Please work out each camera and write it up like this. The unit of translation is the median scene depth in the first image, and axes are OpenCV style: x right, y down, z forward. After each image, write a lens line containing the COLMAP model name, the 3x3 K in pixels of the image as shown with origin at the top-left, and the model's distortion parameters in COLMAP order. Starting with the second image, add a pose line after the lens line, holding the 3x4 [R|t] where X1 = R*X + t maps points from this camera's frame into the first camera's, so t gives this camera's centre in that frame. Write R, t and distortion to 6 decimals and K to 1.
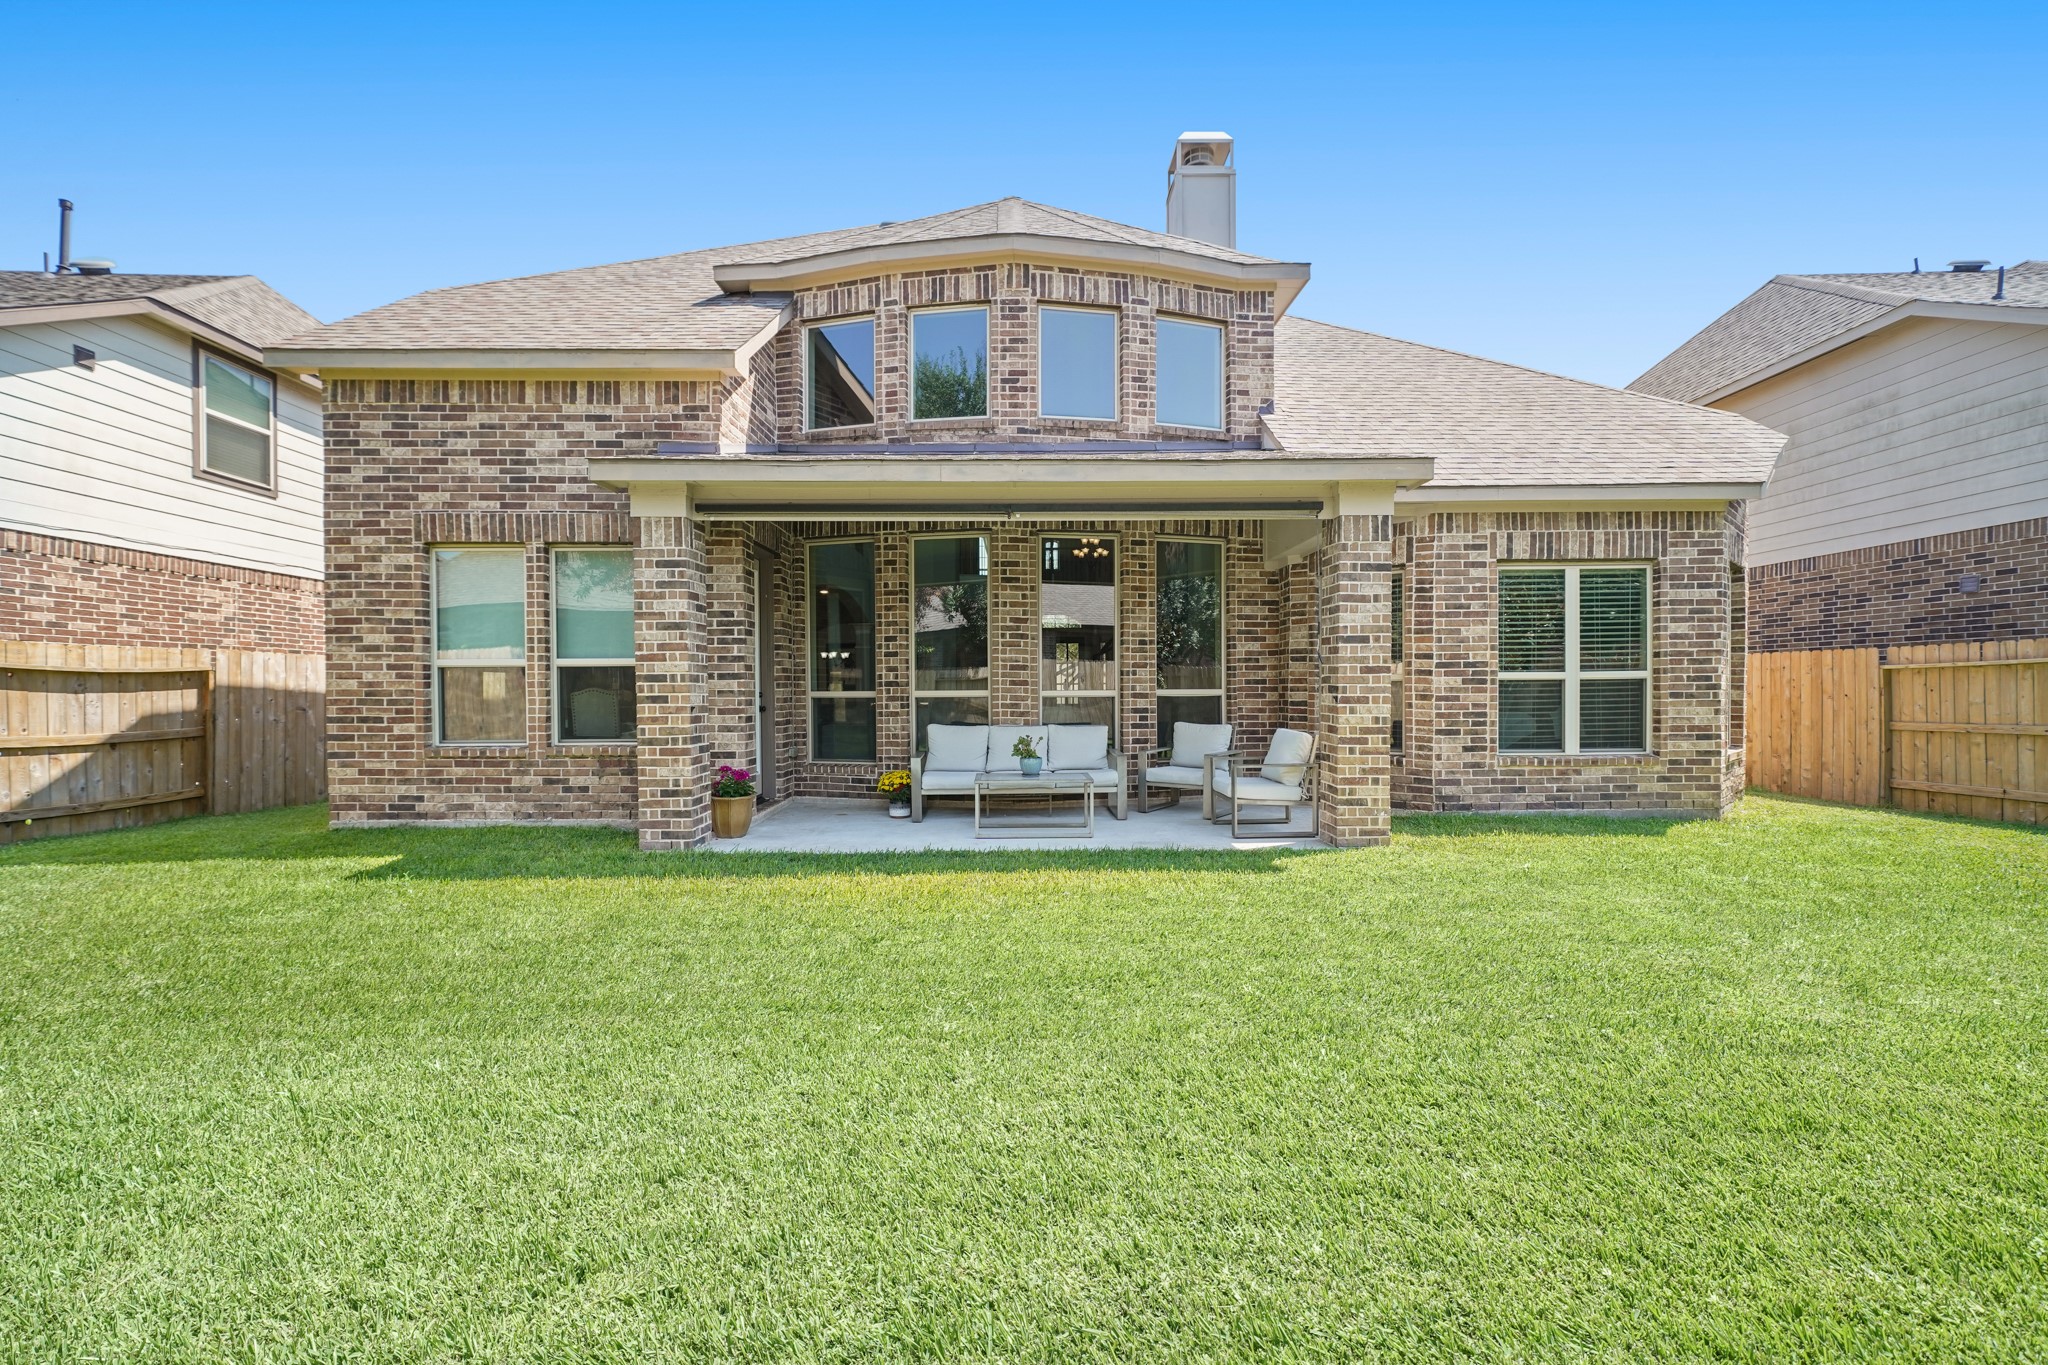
lens RADIAL K [[881.8, 0, 1026.1], [0, 881.8, 687.6], [0, 0, 1]] dist [0.009362, 0.000671]
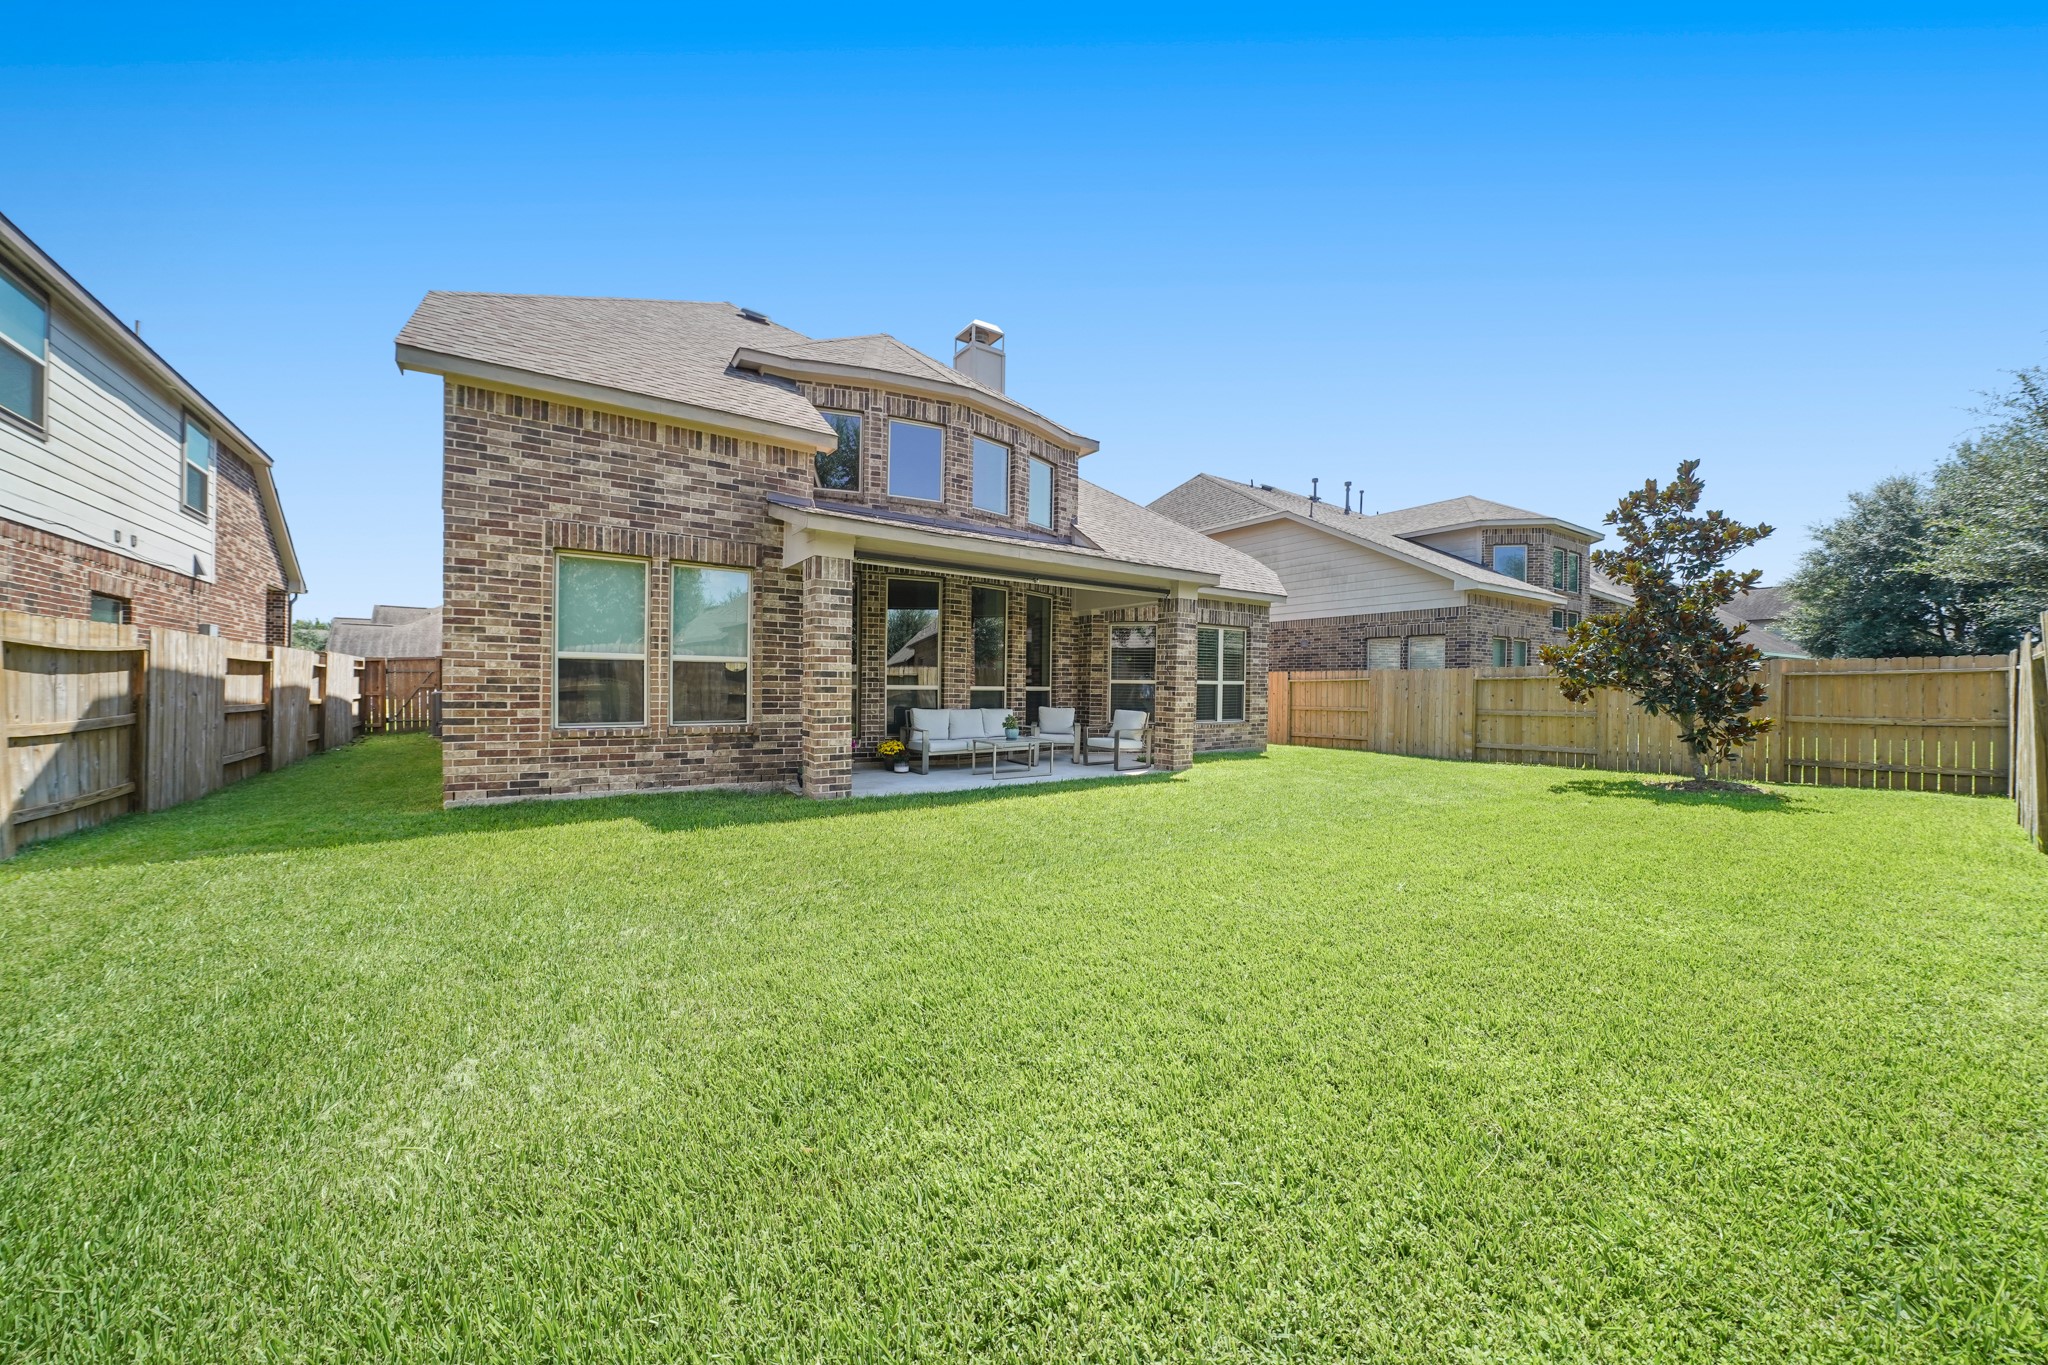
lens RADIAL K [[704.3, 0, 1017.4], [0, 704.3, 685.1], [0, 0, 1]] dist [-0.013615, -0.000225]
pose [[0.829014, 0.015139, 0.559022, -0.683139], [-0.016341, 0.999862, -0.002844, 0.004035], [-0.558988, -0.006778, 0.829148, -0.065035]]
